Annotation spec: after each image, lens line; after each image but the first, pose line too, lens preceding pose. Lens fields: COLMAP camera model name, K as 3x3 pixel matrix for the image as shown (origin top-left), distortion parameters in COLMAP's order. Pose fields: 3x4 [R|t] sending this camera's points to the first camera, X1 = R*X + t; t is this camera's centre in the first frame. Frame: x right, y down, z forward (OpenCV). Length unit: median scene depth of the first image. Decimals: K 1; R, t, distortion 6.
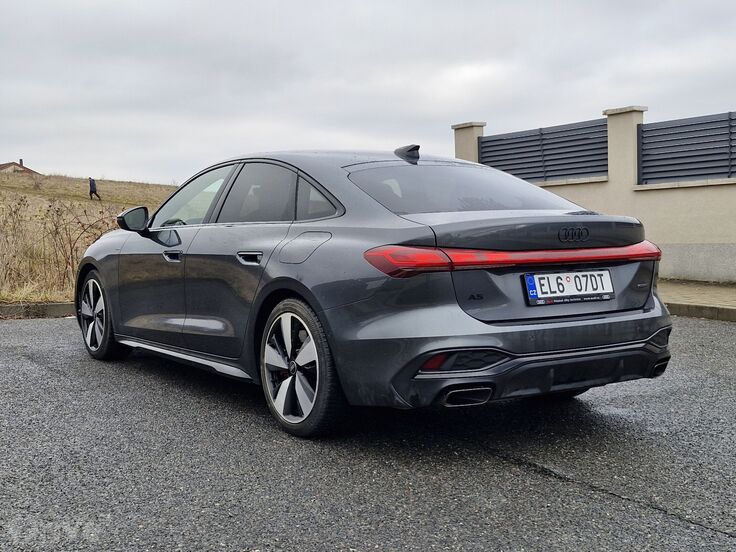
lens RADIAL K [[987.5, 0, 368.0], [0, 987.5, 276.0], [0, 0, 1]] dist [0.114810, -0.063041]
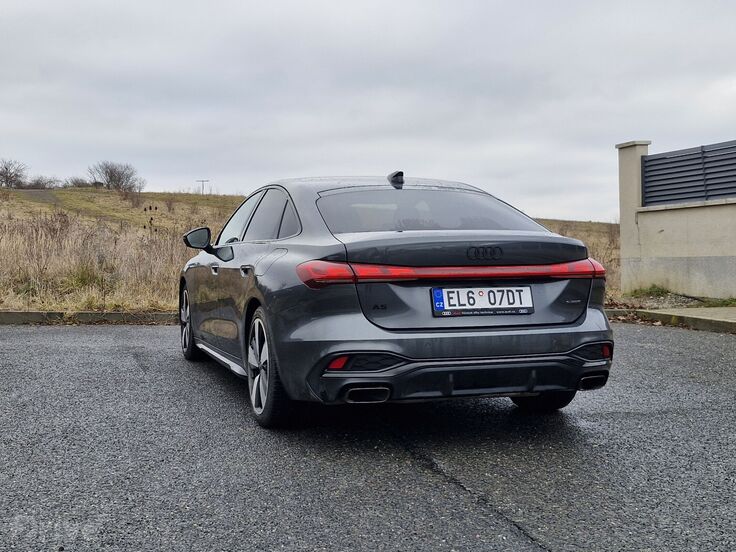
lens RADIAL K [[997.7, 0, 342.2], [0, 997.7, 277.7], [0, 0, 1]] dist [0.095115, -0.060967]
pose [[0.955540, 0.015201, -0.294470, 0.386710], [-0.021199, 0.999628, -0.017188, 0.008120], [0.294099, 0.022667, 0.955506, -0.095029]]
